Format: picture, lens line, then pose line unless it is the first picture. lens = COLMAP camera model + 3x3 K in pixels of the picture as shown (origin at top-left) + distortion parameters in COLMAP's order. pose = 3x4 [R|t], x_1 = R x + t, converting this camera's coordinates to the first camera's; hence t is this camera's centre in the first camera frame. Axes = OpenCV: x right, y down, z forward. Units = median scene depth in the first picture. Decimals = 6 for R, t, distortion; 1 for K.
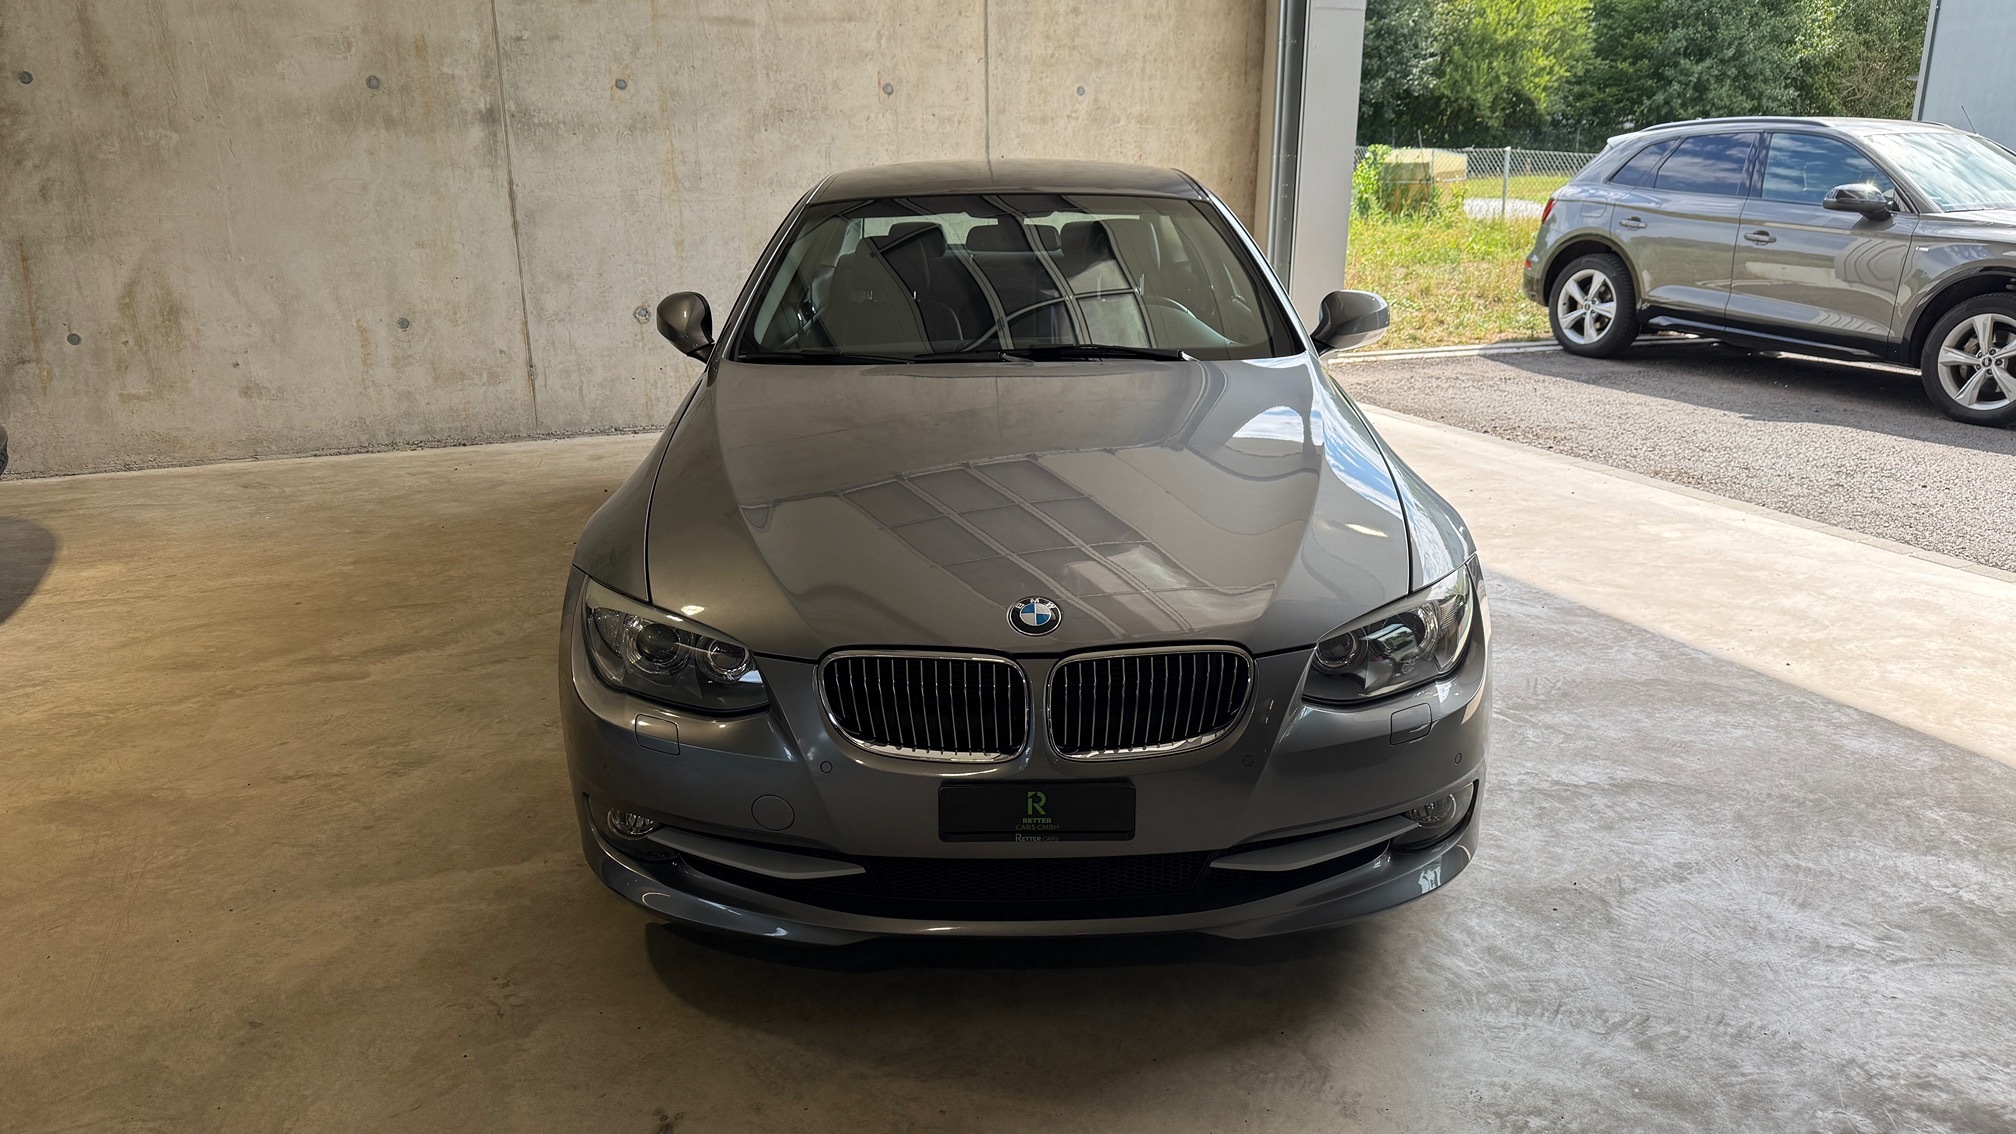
lens RADIAL K [[1402.6, 0, 1008.0], [0, 1402.6, 567.0], [0, 0, 1]] dist [0.129683, -0.207944]
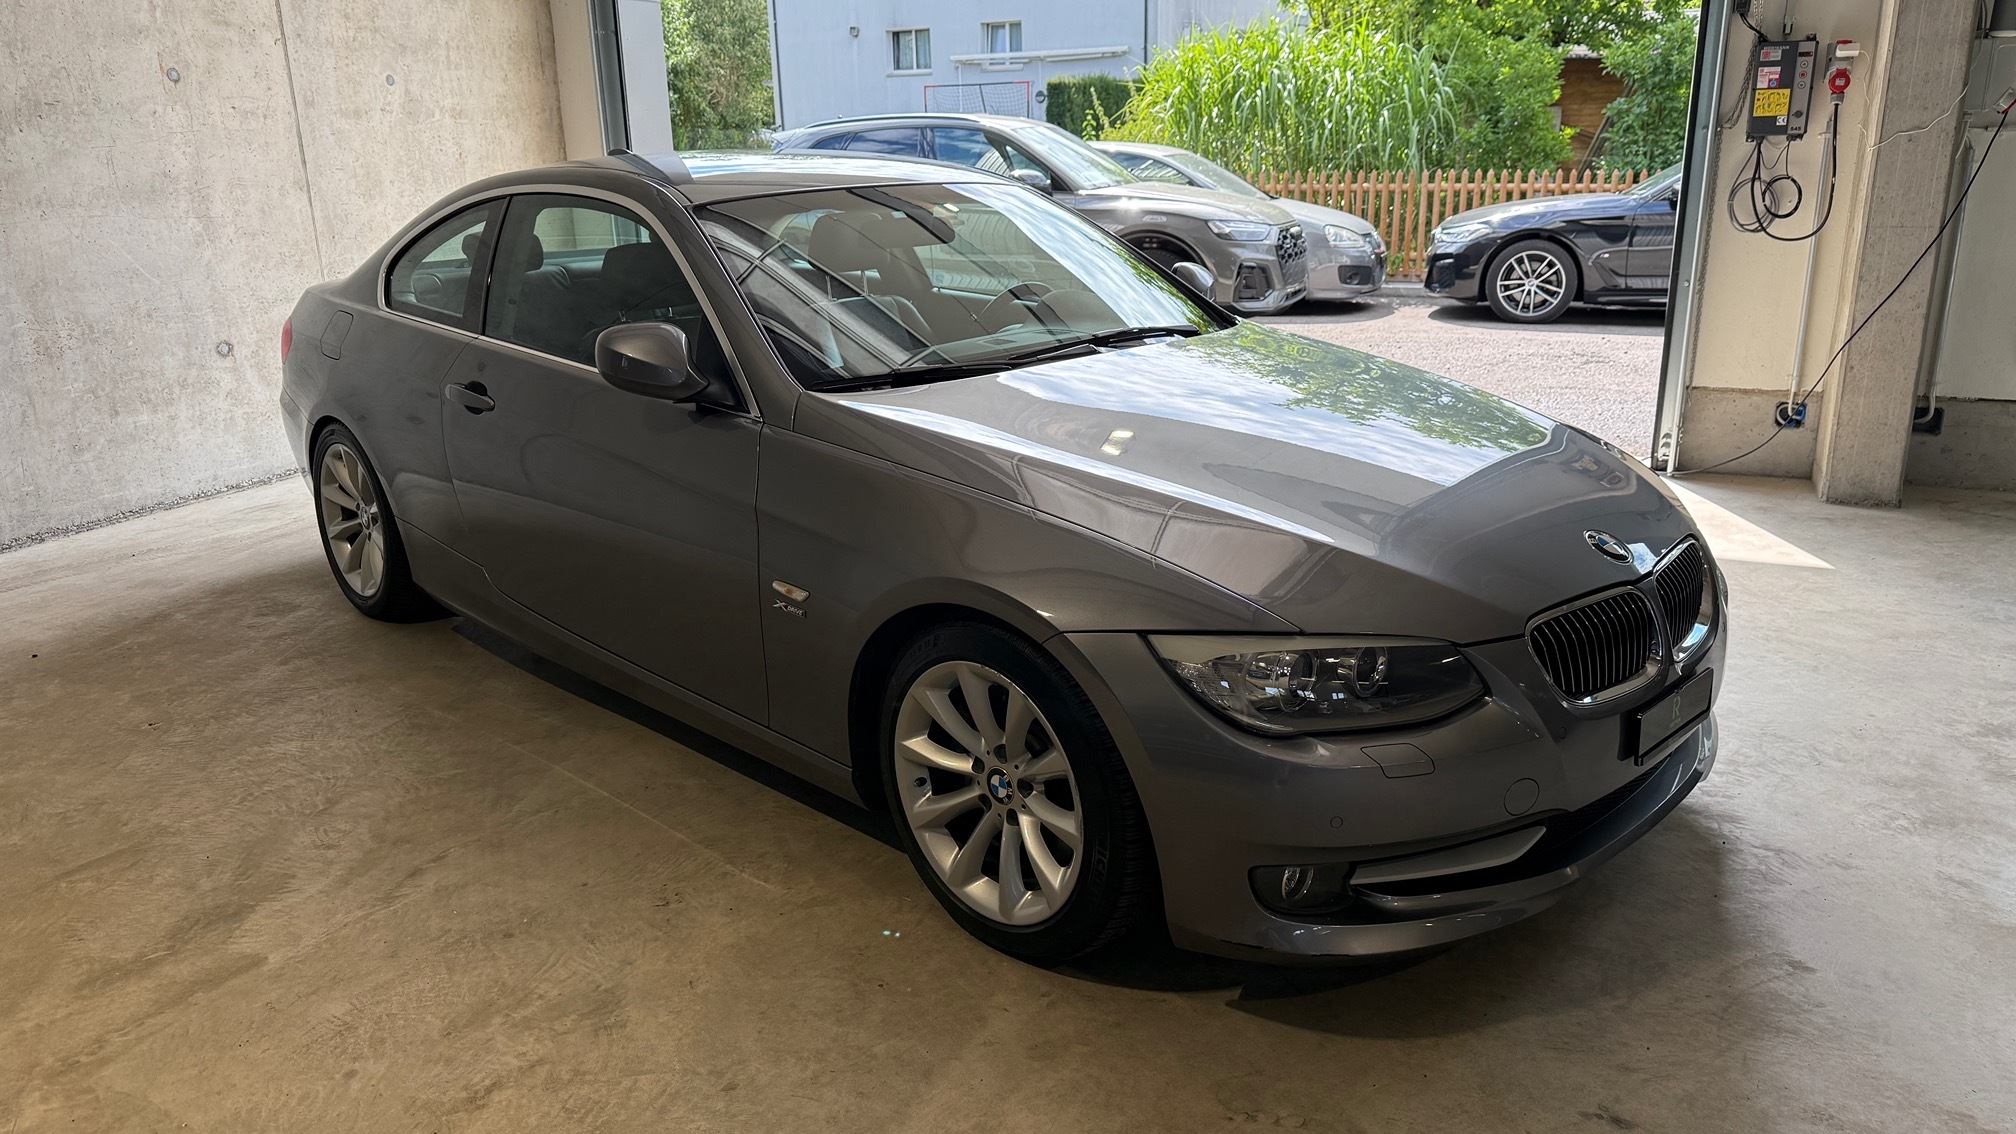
lens RADIAL K [[1423.0, 0, 1011.2], [0, 1423.0, 572.4], [0, 0, 1]] dist [-0.006620, -0.002853]
pose [[0.724457, -0.214525, 0.655089, -0.305438], [0.213410, 0.973450, 0.082772, -0.039437], [-0.655453, 0.079838, 0.751004, 0.141686]]
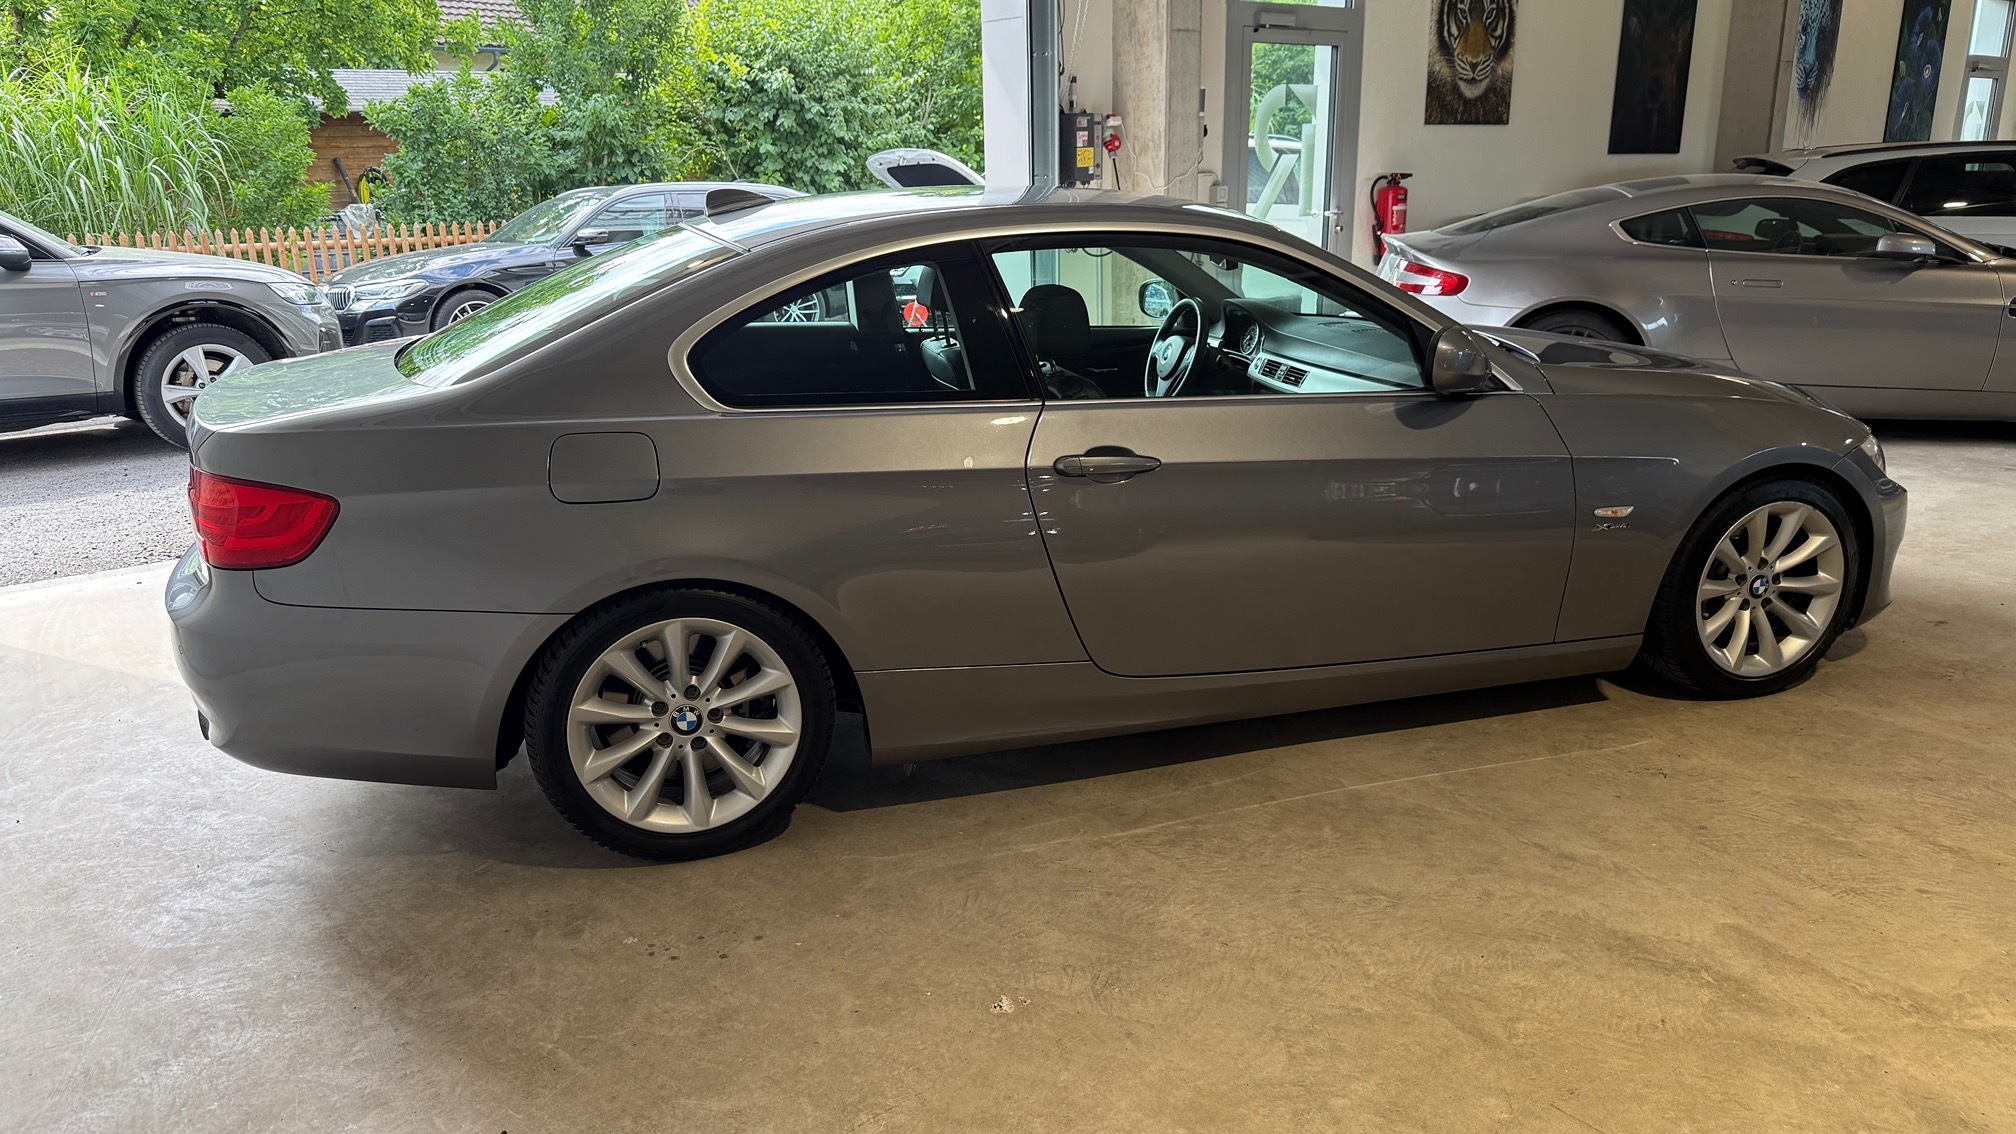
lens RADIAL K [[1449.6, 0, 1015.3], [0, 1449.6, 500.7], [0, 0, 1]] dist [0.002225, -0.003433]
pose [[-0.272118, -0.213606, 0.938256, -0.503820], [0.291473, 0.910947, 0.291923, -0.215905], [-0.917058, 0.352913, -0.185625, 0.712840]]
